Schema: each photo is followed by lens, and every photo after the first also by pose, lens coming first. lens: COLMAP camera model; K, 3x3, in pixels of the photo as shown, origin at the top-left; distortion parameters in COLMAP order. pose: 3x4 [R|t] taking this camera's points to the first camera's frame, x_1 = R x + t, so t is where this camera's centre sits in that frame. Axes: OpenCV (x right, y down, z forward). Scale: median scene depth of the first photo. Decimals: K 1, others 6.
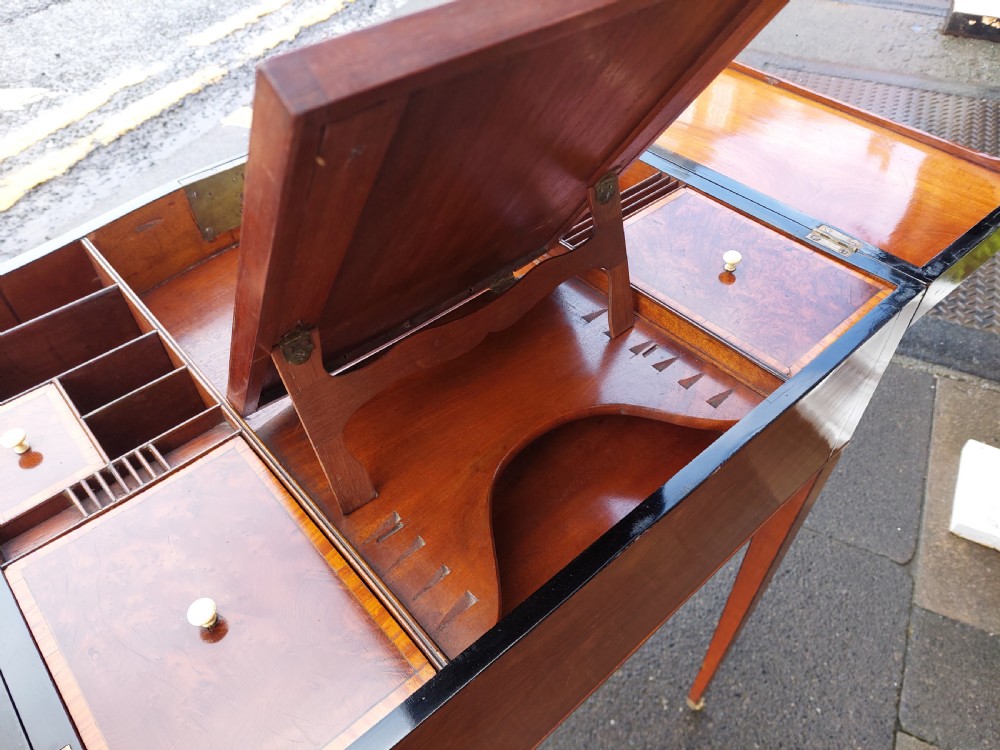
lens RADIAL K [[734.0, 0, 500.0], [0, 734.0, 375.0], [0, 0, 1]] dist [0.030583, -0.030372]
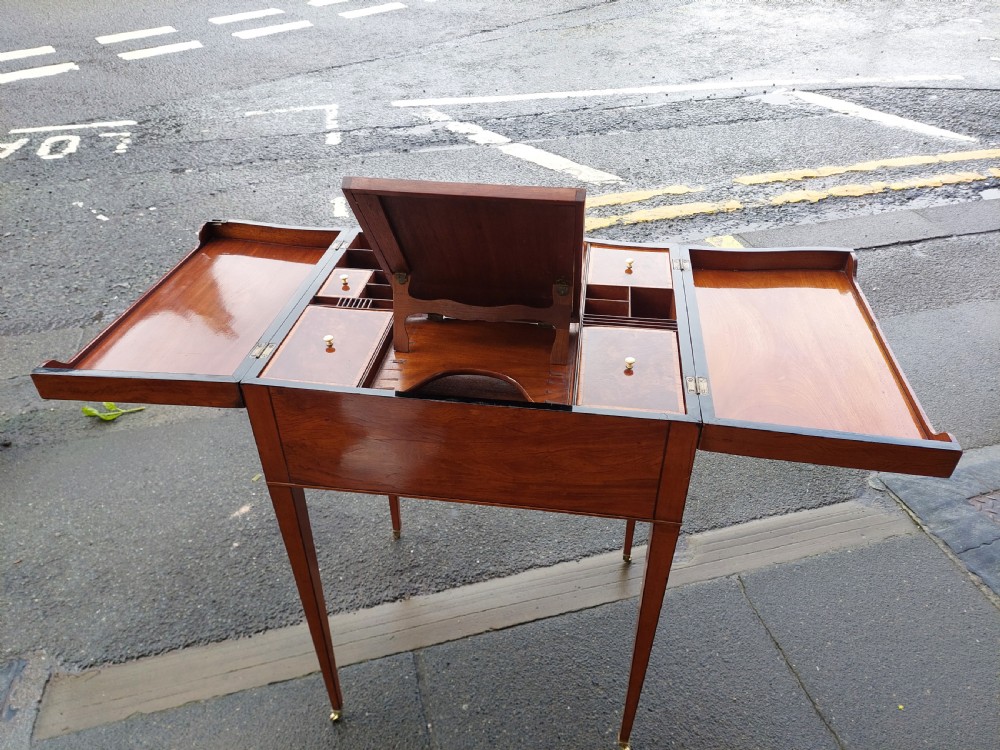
lens RADIAL K [[734.0, 0, 500.0], [0, 734.0, 375.0], [0, 0, 1]] dist [0.030583, -0.030372]
pose [[0.653712, 0.447097, -0.610544, 0.251381], [-0.537860, 0.842049, 0.040738, -0.004158], [0.532322, 0.301756, 0.790934, -0.115144]]
